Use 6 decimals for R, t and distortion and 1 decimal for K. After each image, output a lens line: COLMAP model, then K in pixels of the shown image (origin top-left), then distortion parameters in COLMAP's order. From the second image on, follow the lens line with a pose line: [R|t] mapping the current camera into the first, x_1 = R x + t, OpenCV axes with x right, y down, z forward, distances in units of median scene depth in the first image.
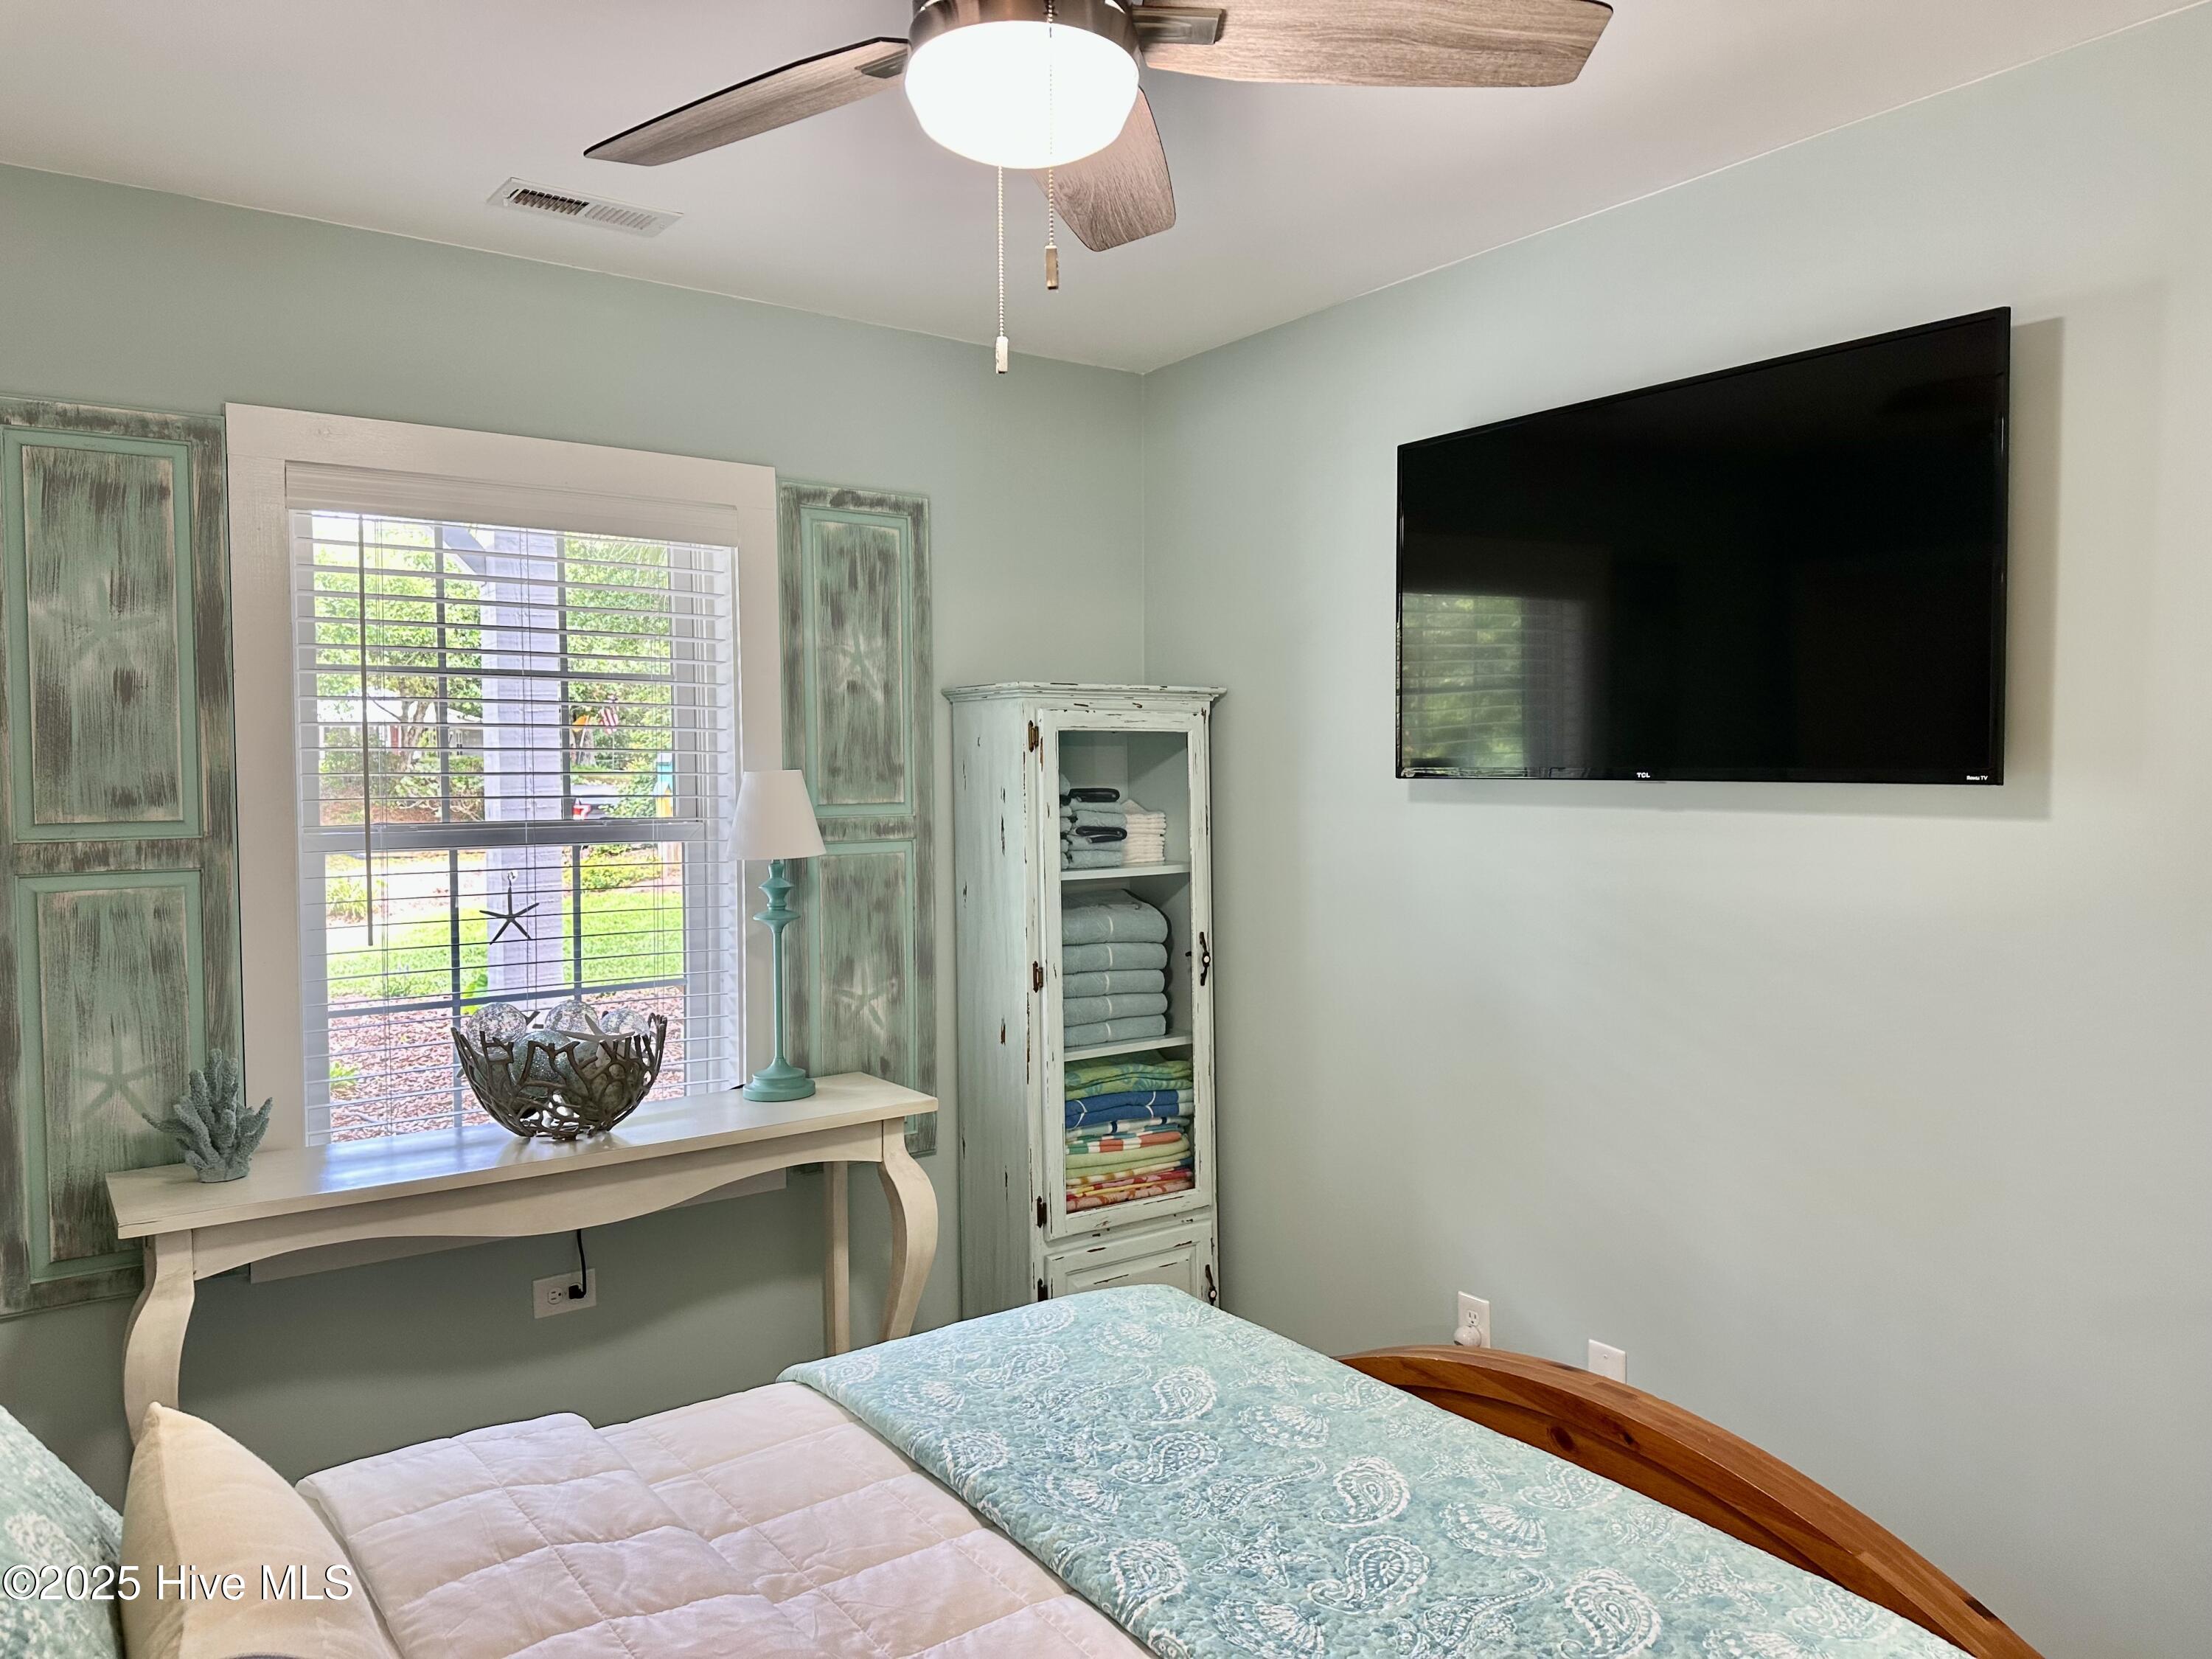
lens RADIAL K [[1530.0, 0, 1115.6], [0, 1530.0, 828.7], [0, 0, 1]] dist [0.160790, -0.279696]
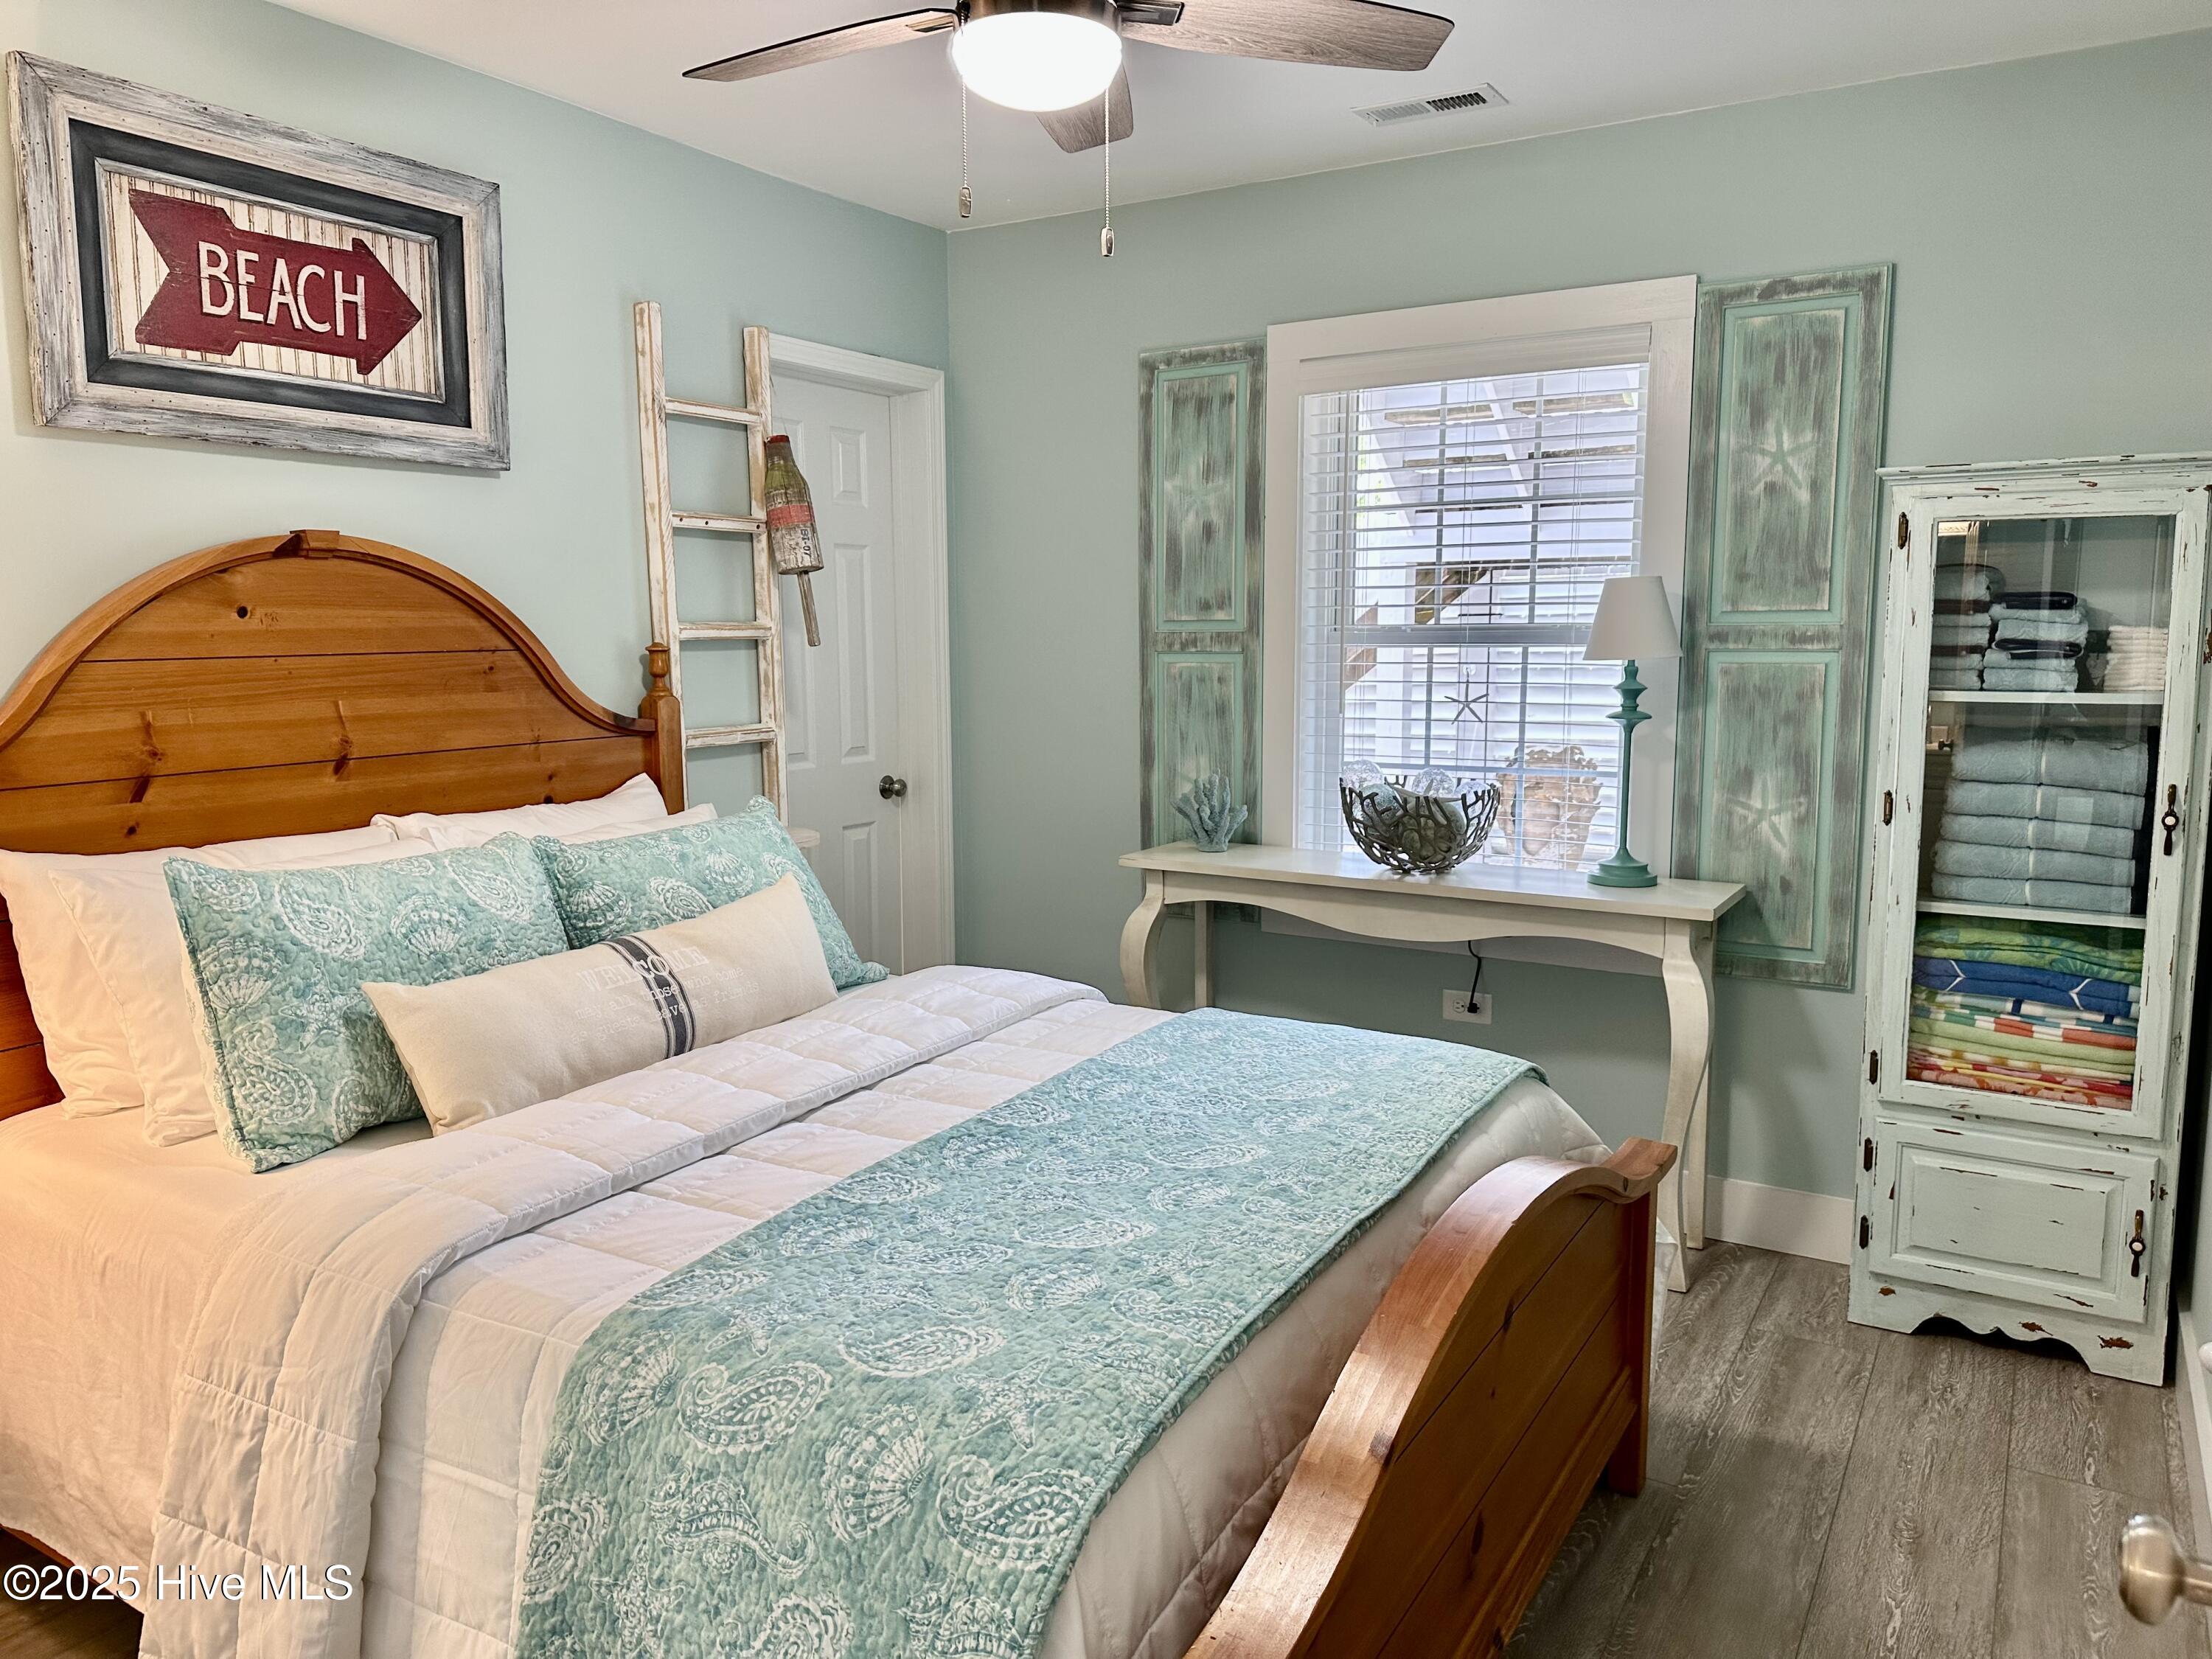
lens RADIAL K [[1535.6, 0, 1100.1], [0, 1535.6, 835.2], [0, 0, 1]] dist [0.147970, -0.233591]
pose [[0.382081, 0.129141, -0.915061, 0.596555], [-0.035730, 0.991512, 0.125012, 0.015642], [0.923438, -0.015070, 0.383452, 0.232696]]
